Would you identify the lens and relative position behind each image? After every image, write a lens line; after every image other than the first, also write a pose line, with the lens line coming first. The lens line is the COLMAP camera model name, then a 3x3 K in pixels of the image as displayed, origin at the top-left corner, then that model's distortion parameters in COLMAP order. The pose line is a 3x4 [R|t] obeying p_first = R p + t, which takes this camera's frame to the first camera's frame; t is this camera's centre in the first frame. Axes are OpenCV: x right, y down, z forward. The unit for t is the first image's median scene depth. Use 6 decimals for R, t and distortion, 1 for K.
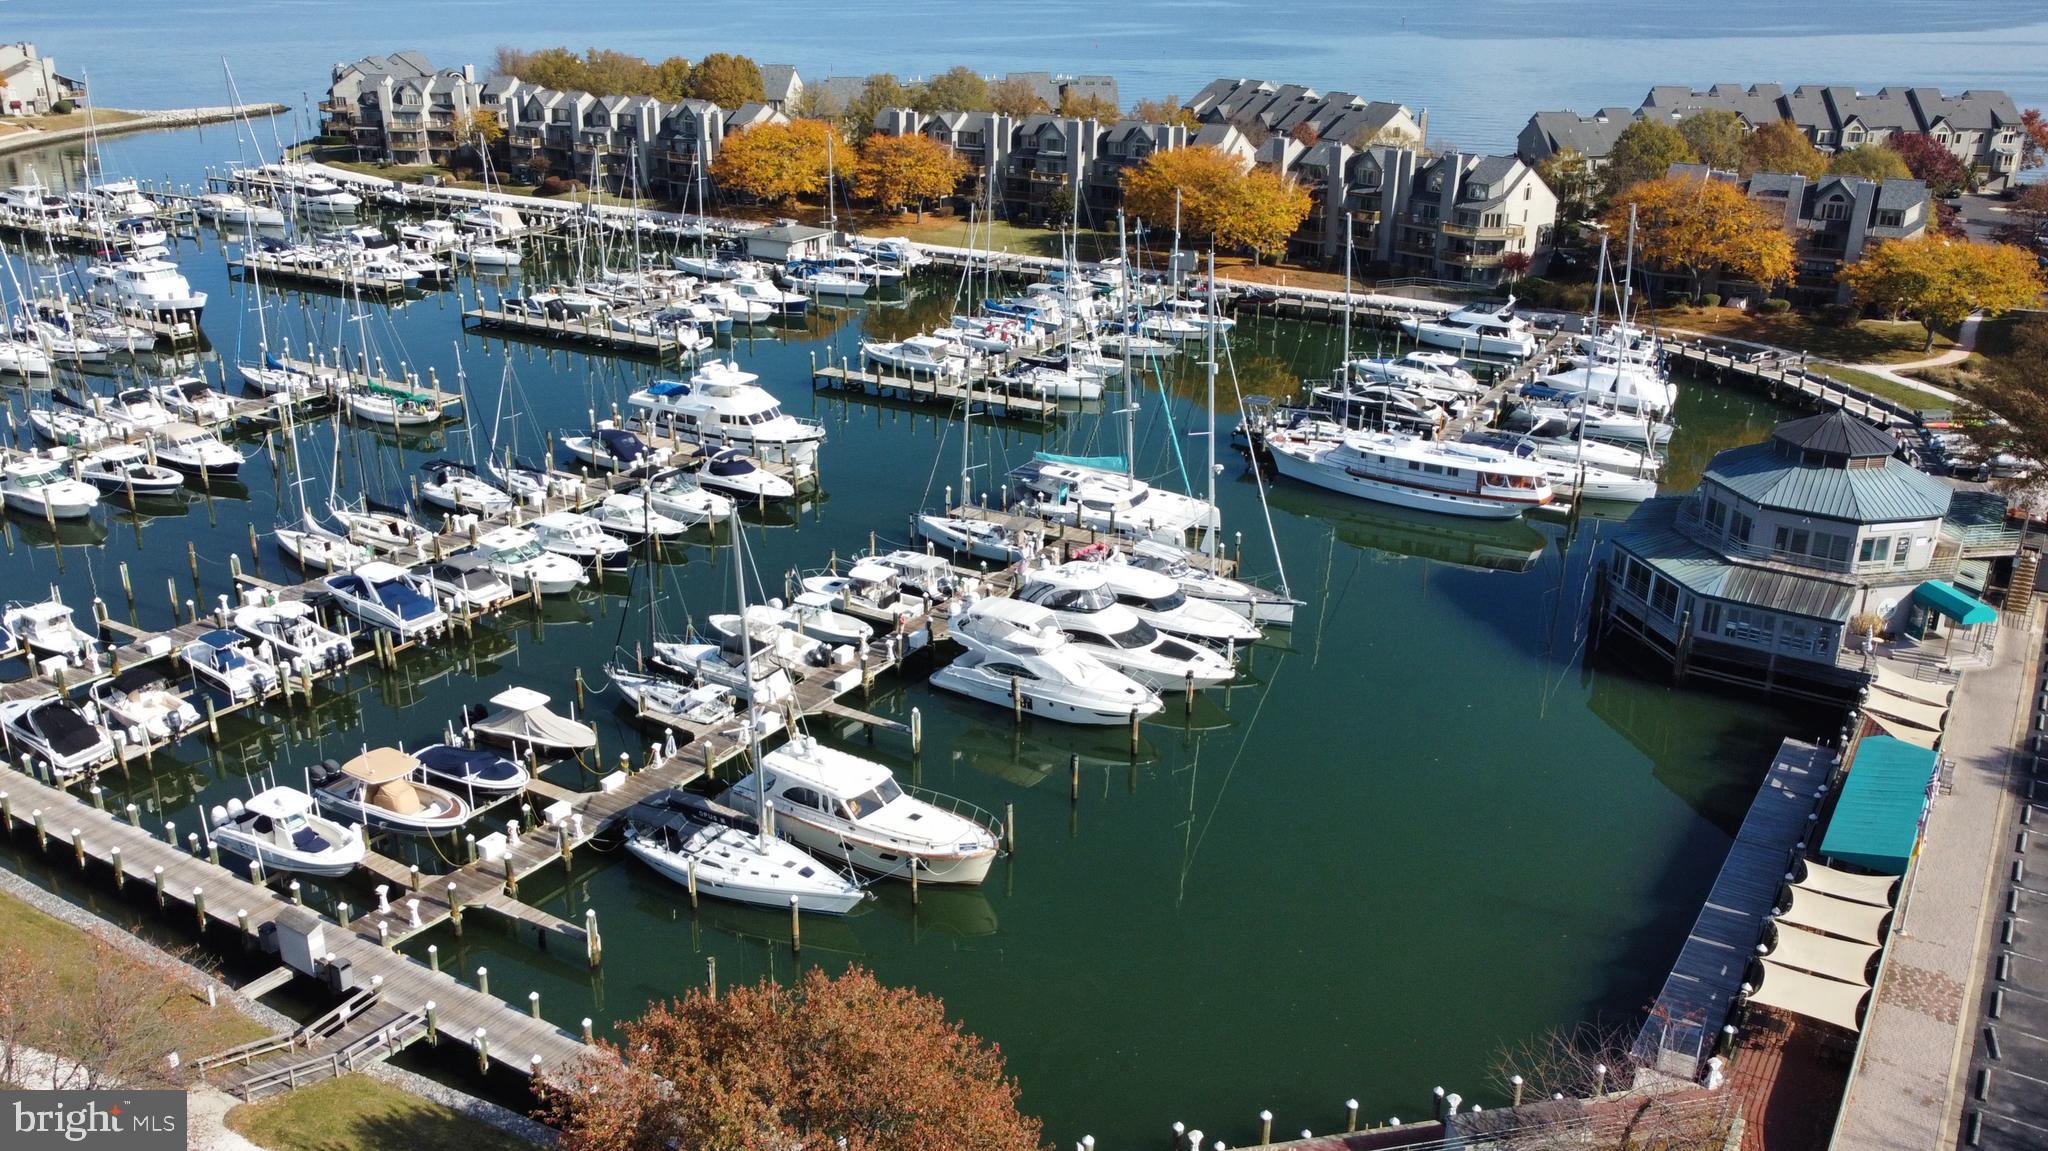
lens RADIAL K [[1704.1, 0, 994.3], [0, 1704.1, 666.7], [0, 0, 1]] dist [0.000425, -0.009893]
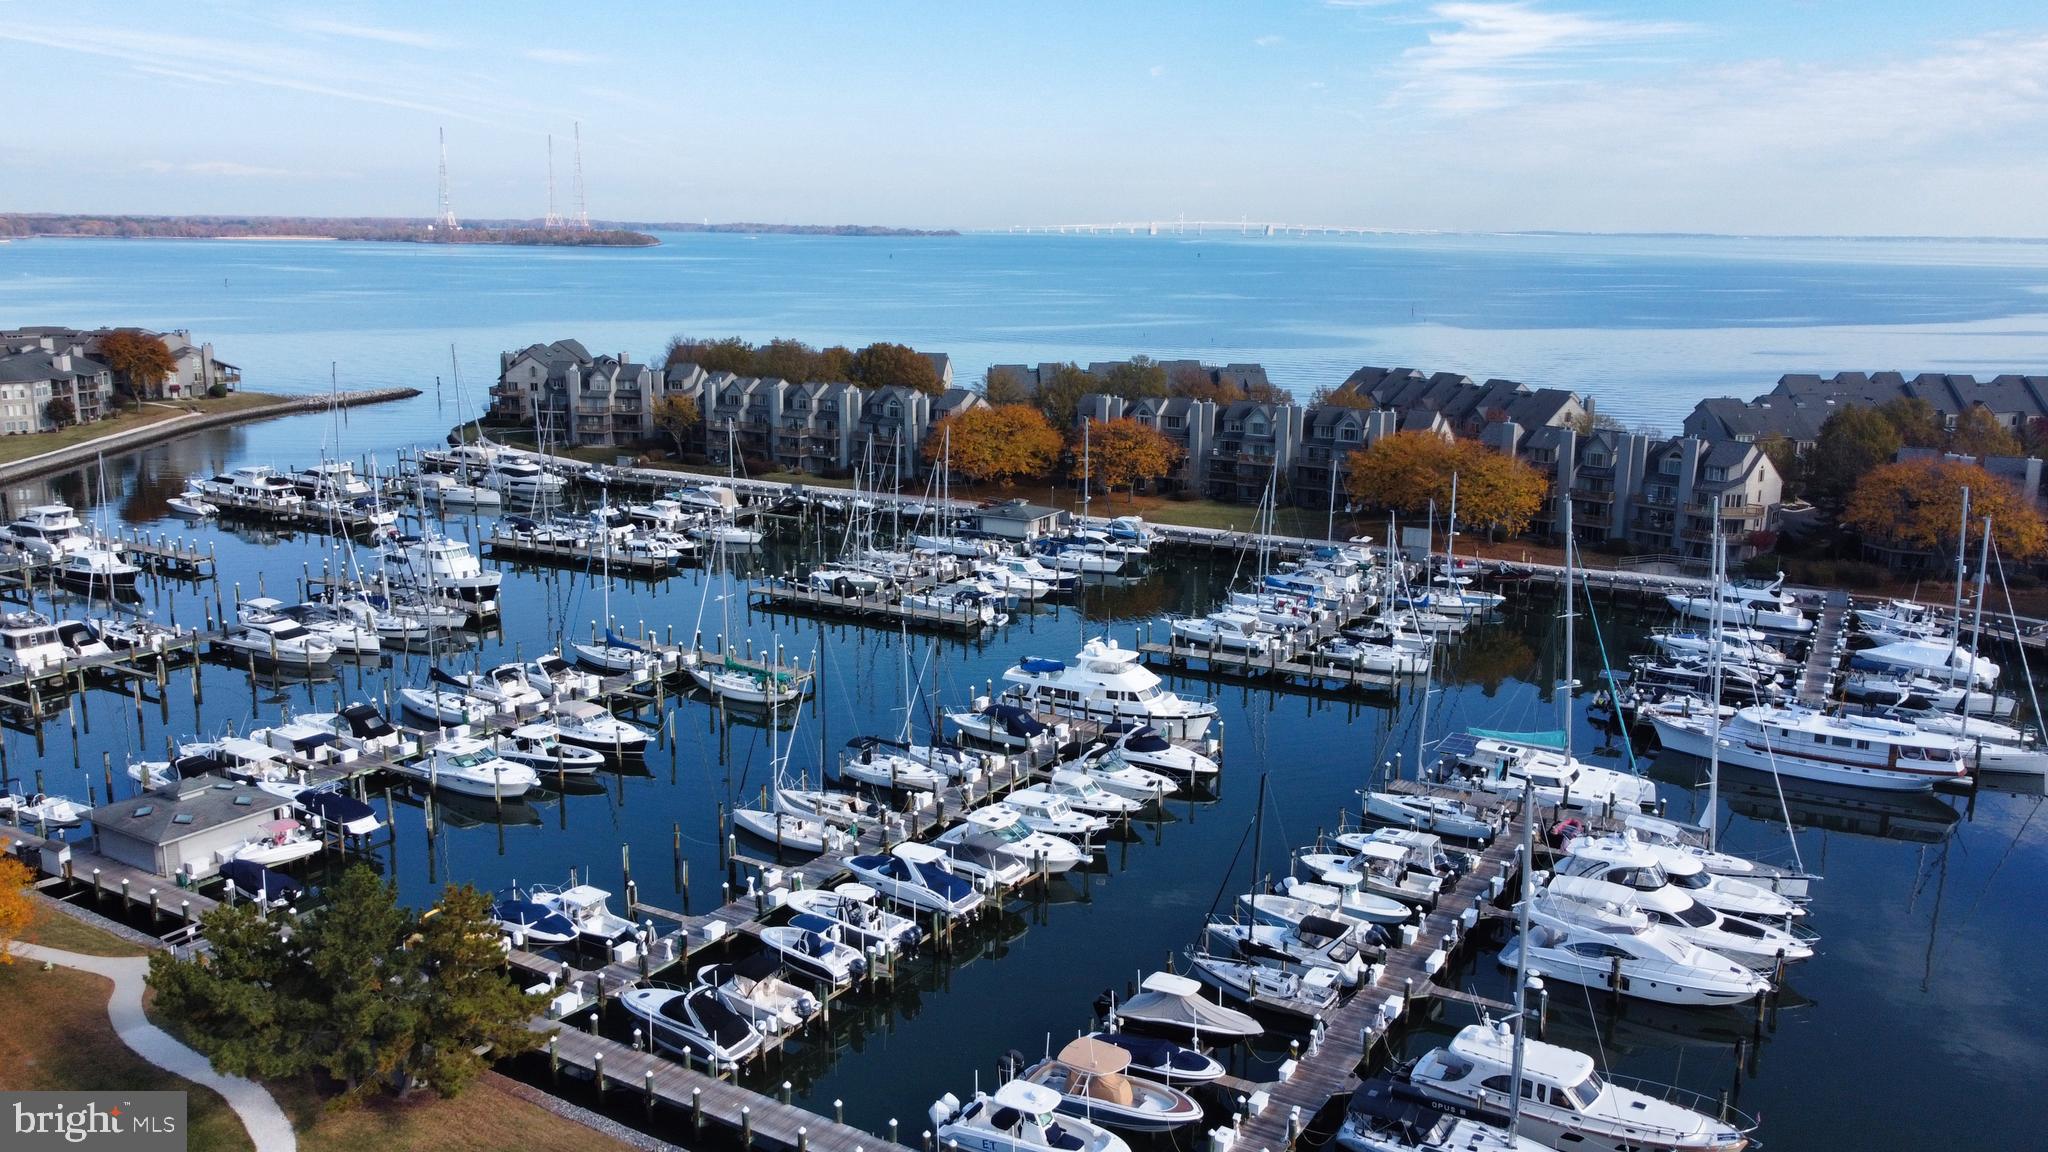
lens RADIAL K [[1704.1, 0, 994.3], [0, 1704.1, 667.2], [0, 0, 1]] dist [0.000425, -0.009893]
pose [[0.999727, -0.002865, 0.023202, -0.242501], [0.006421, 0.987940, -0.154702, -0.006225], [-0.022479, 0.154809, 0.987689, 0.004076]]
